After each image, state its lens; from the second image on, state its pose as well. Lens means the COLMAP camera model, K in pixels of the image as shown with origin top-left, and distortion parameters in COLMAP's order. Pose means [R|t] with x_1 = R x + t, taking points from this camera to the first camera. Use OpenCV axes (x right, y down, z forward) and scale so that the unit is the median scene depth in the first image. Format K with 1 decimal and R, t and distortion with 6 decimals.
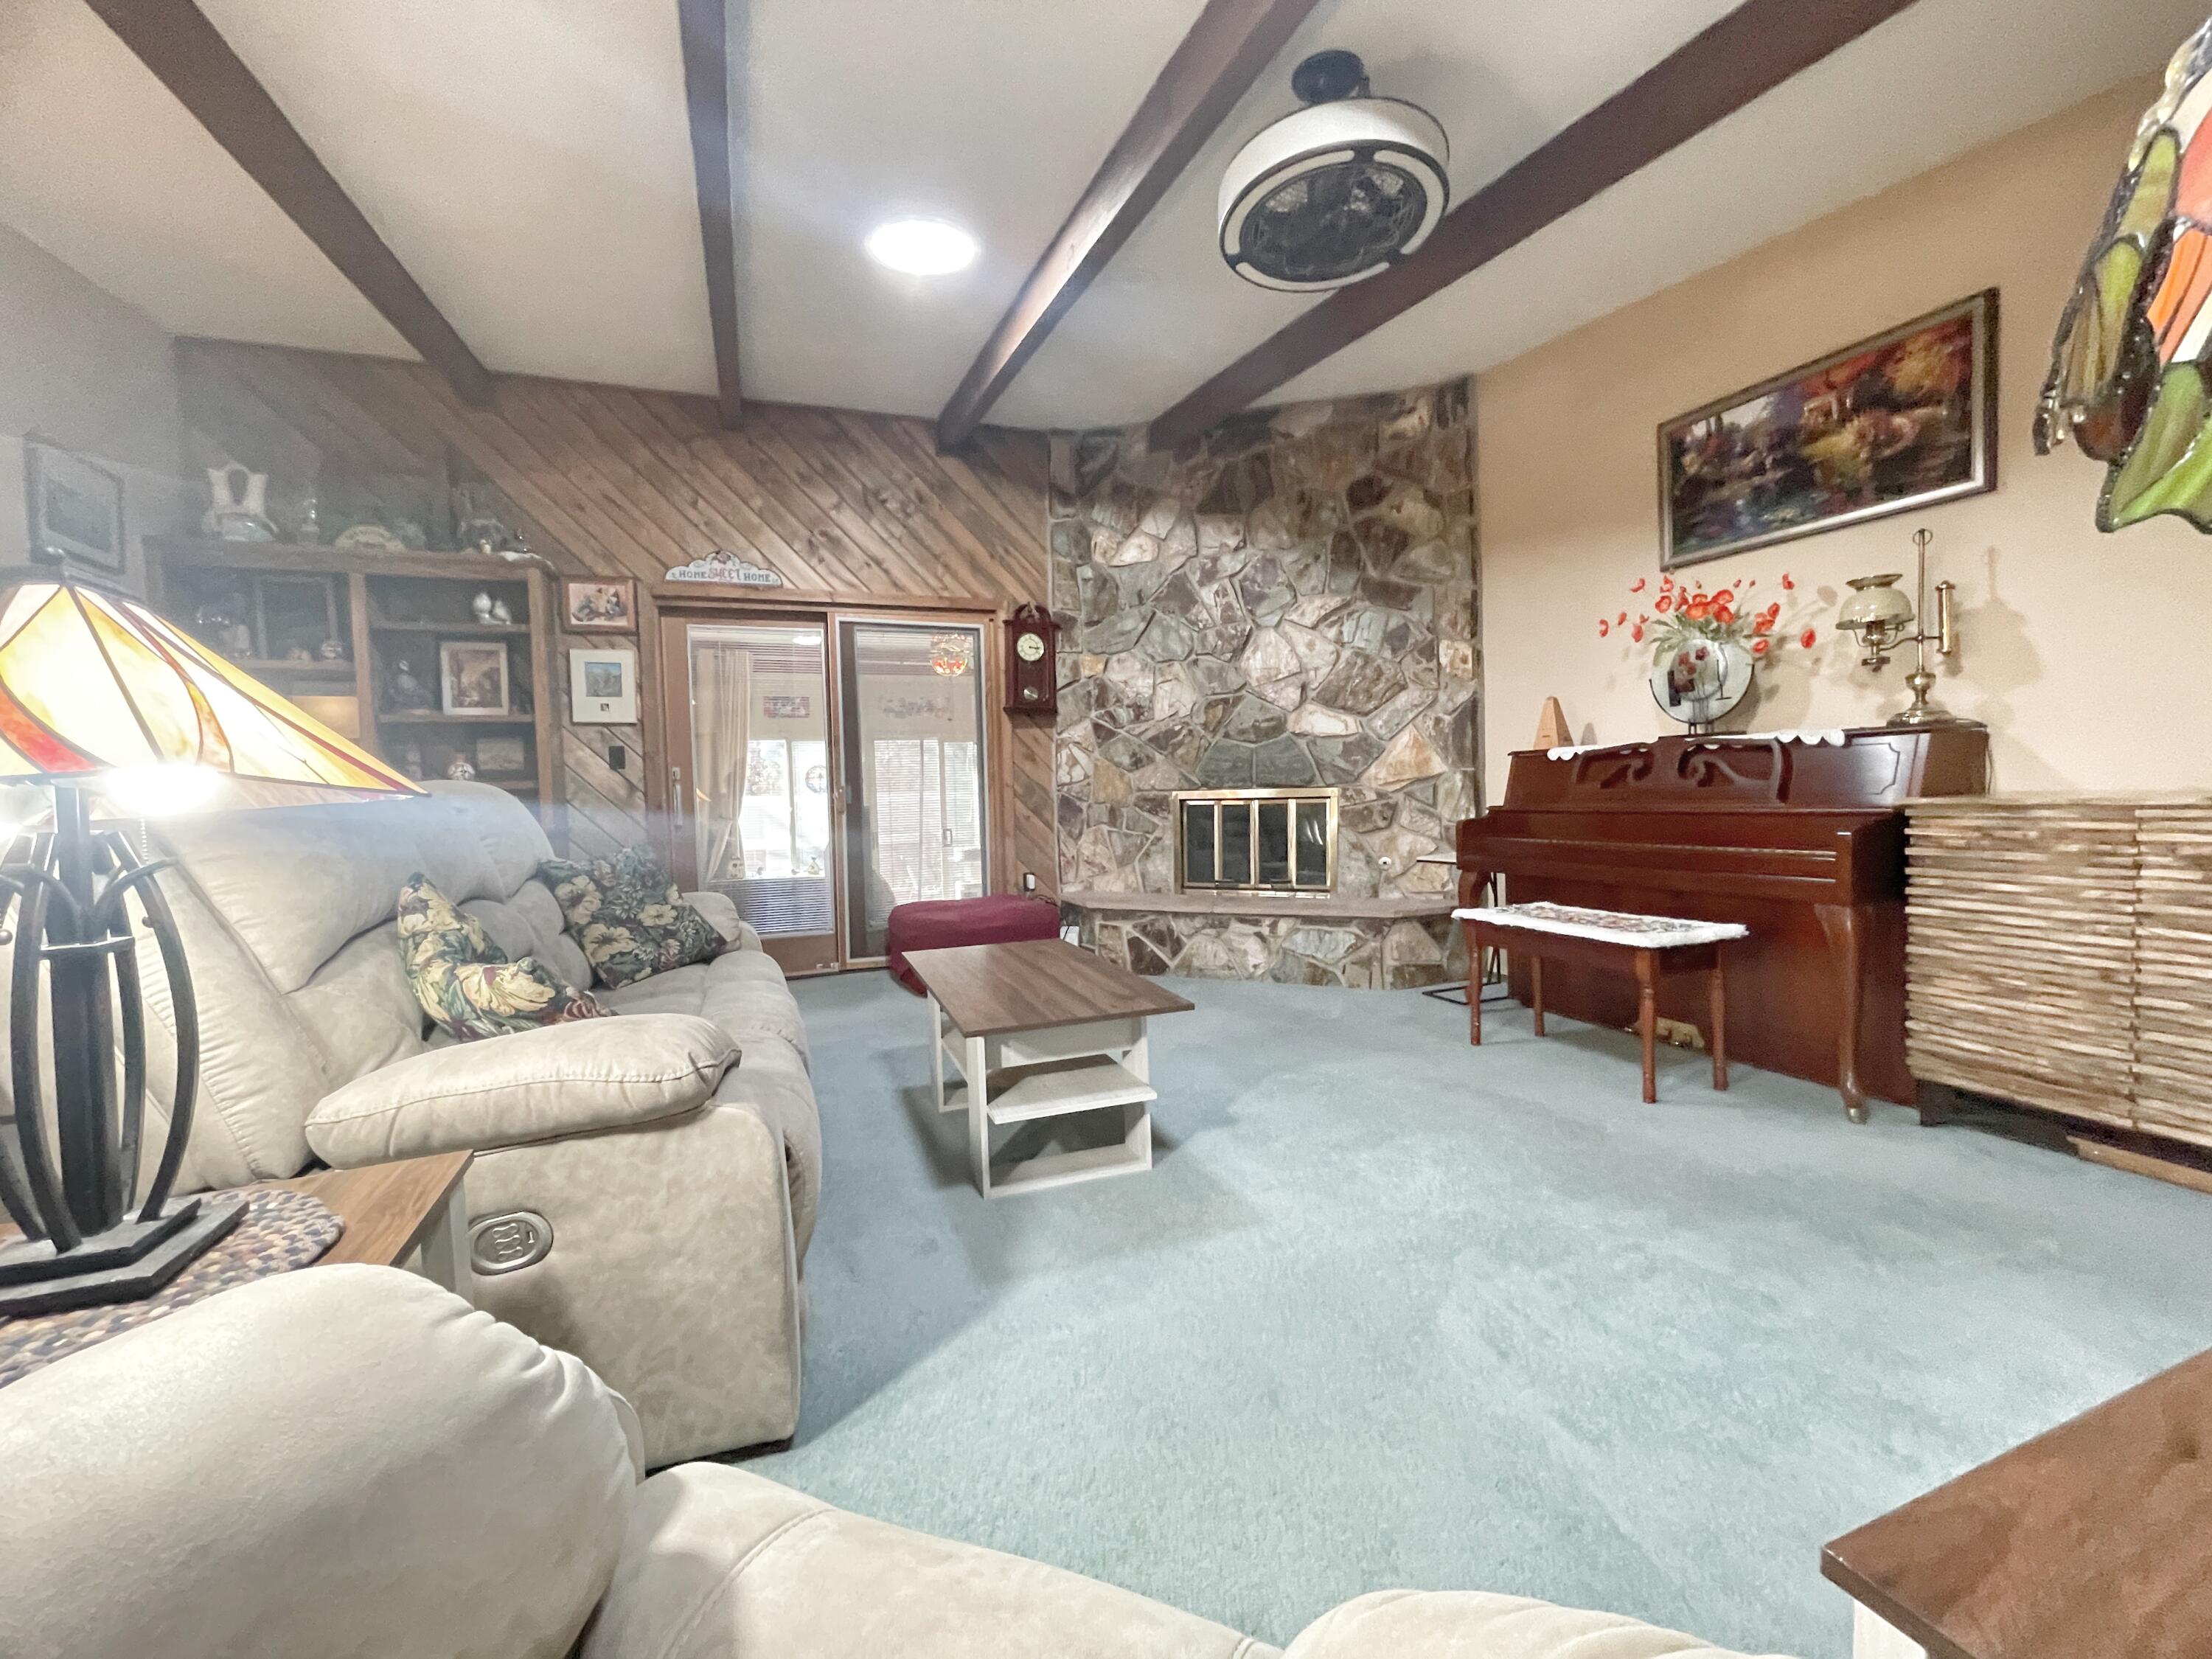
lens RADIAL K [[902.0, 0, 1093.7], [0, 902.0, 828.0], [0, 0, 1]] dist [-0.002720, -0.000193]
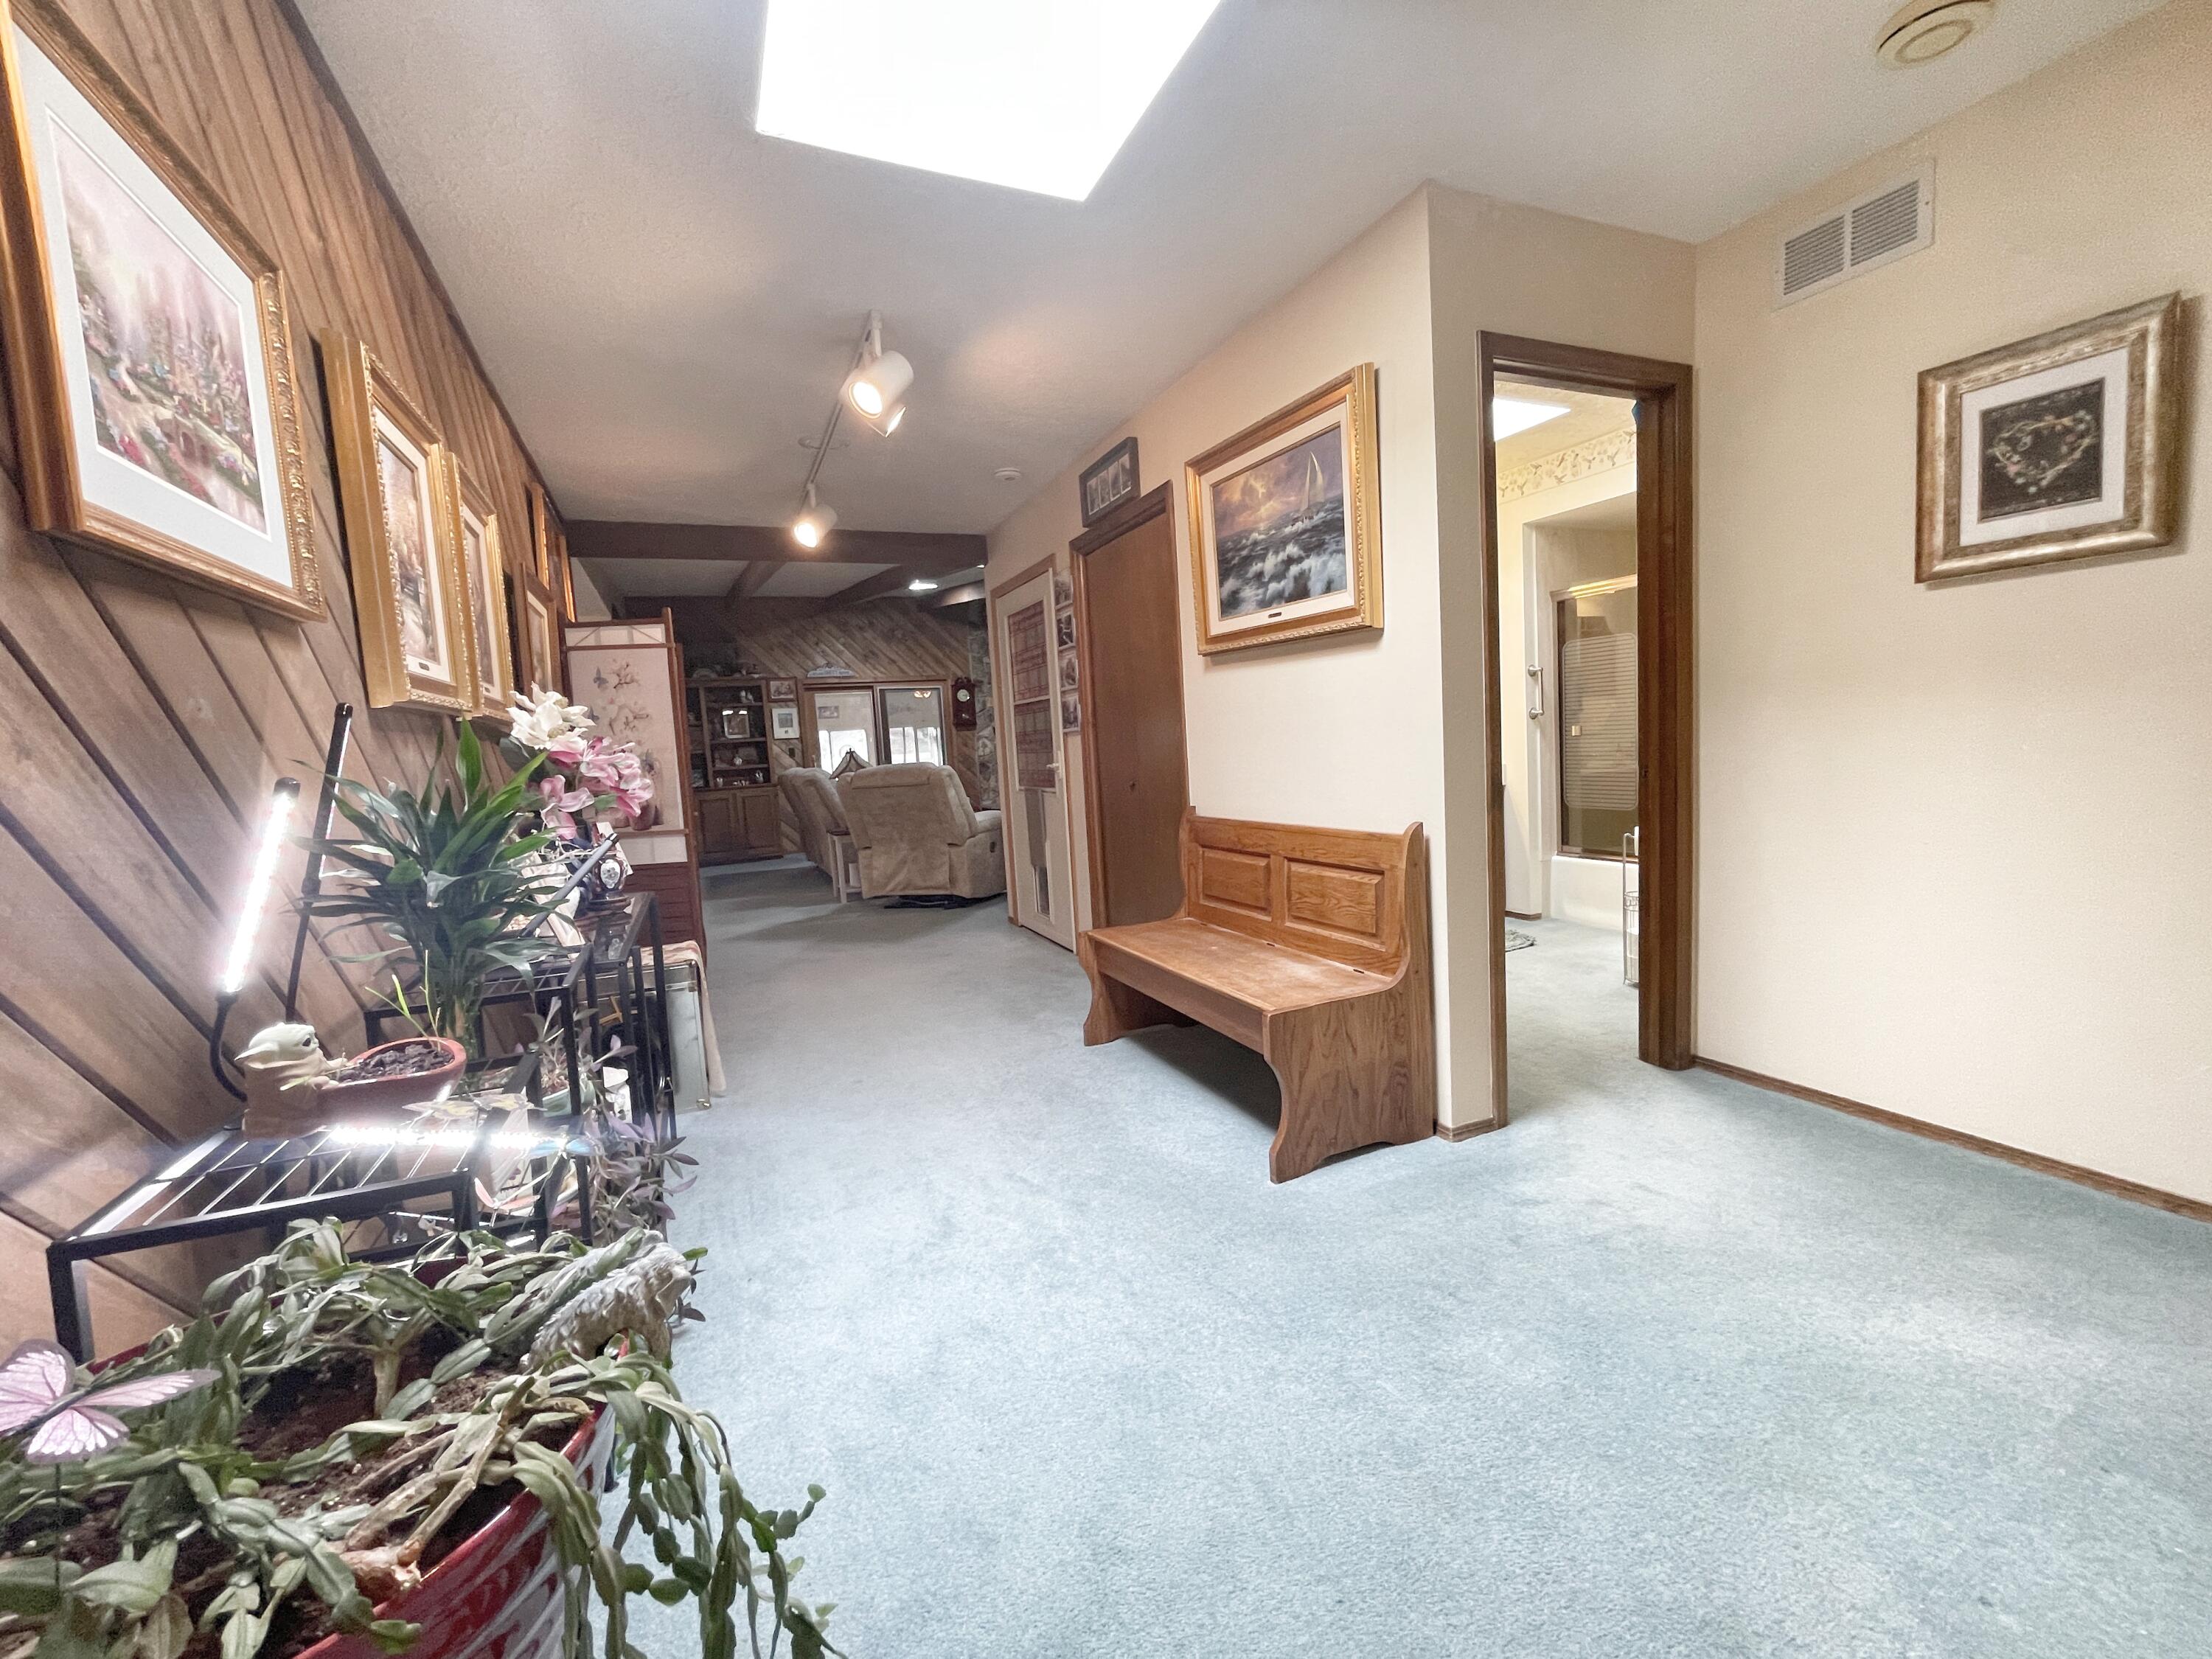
lens RADIAL K [[902.0, 0, 1110.2], [0, 902.0, 823.8], [0, 0, 1]] dist [-0.002720, -0.000193]
pose [[0.996262, -0.042827, 0.075015, 0.123807], [0.039031, 0.997917, 0.051360, 0.019951], [-0.077059, -0.048240, 0.995859, -1.416681]]
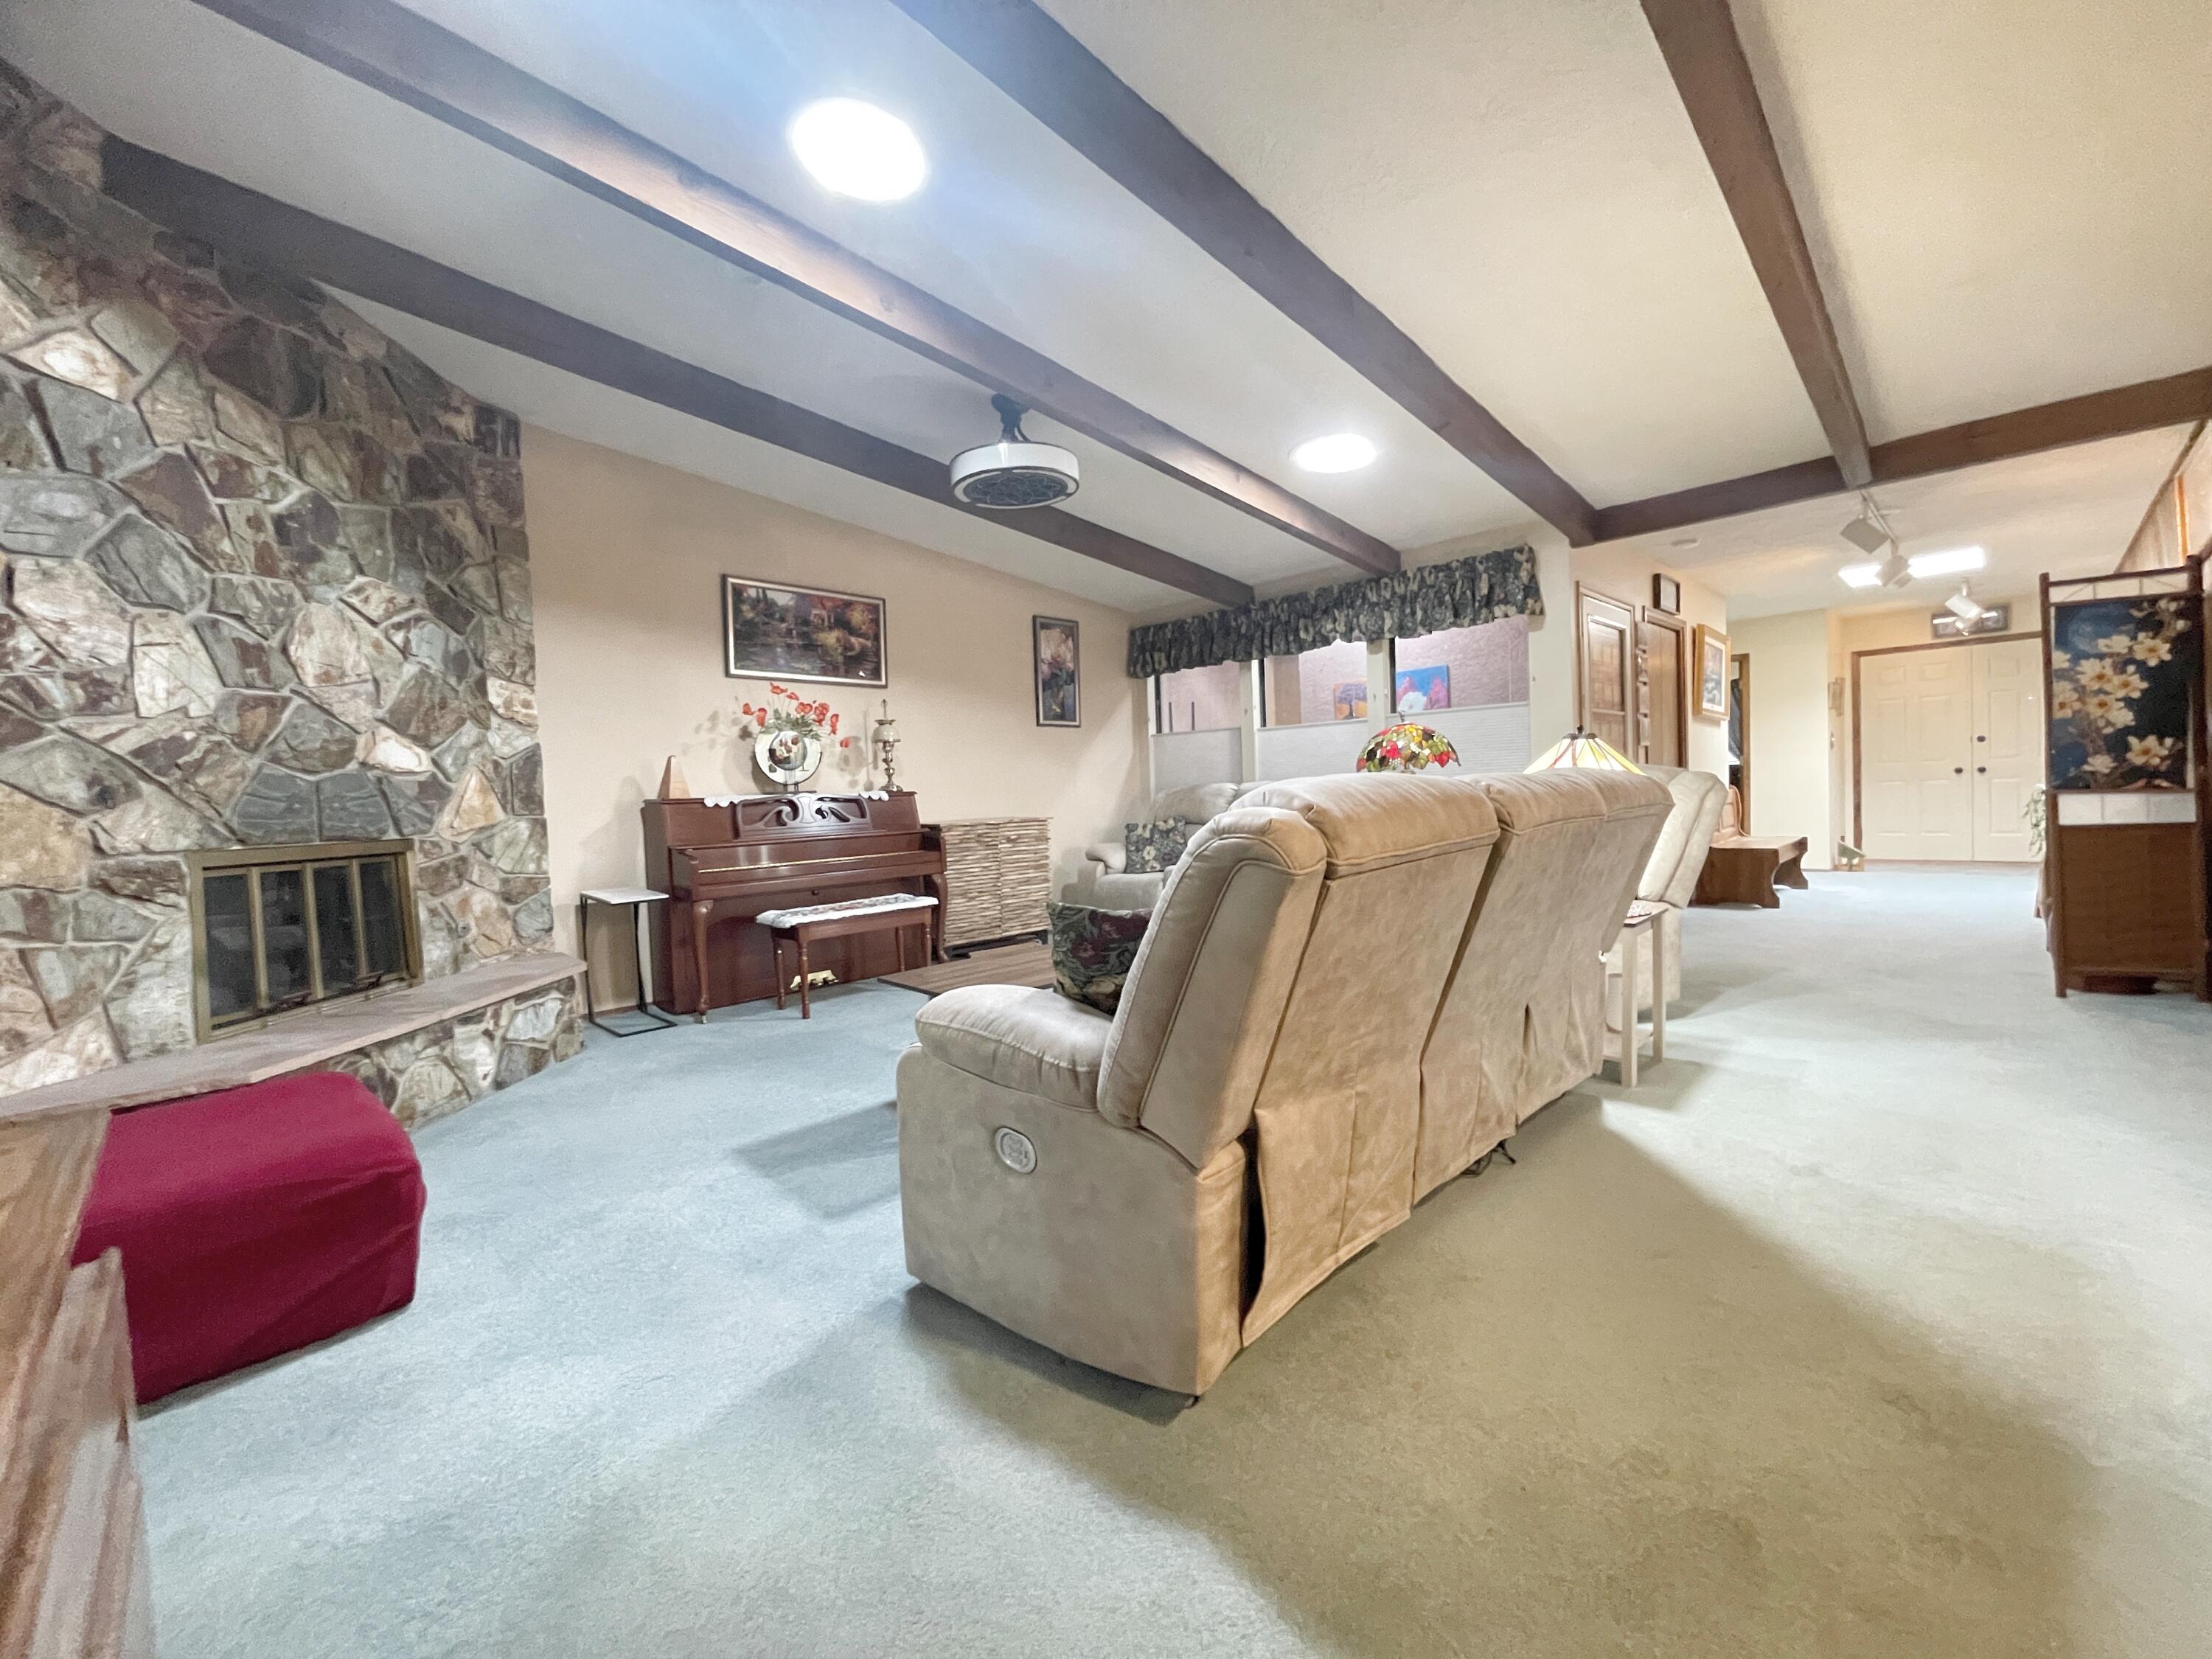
lens RADIAL K [[902.0, 0, 1096.3], [0, 902.0, 828.2], [0, 0, 1]] dist [-0.002720, -0.000193]
pose [[-0.407295, 0.010575, 0.913236, -0.676173], [0.088621, 0.995672, 0.027994, -0.024976], [-0.908987, 0.092333, -0.406469, 0.797877]]
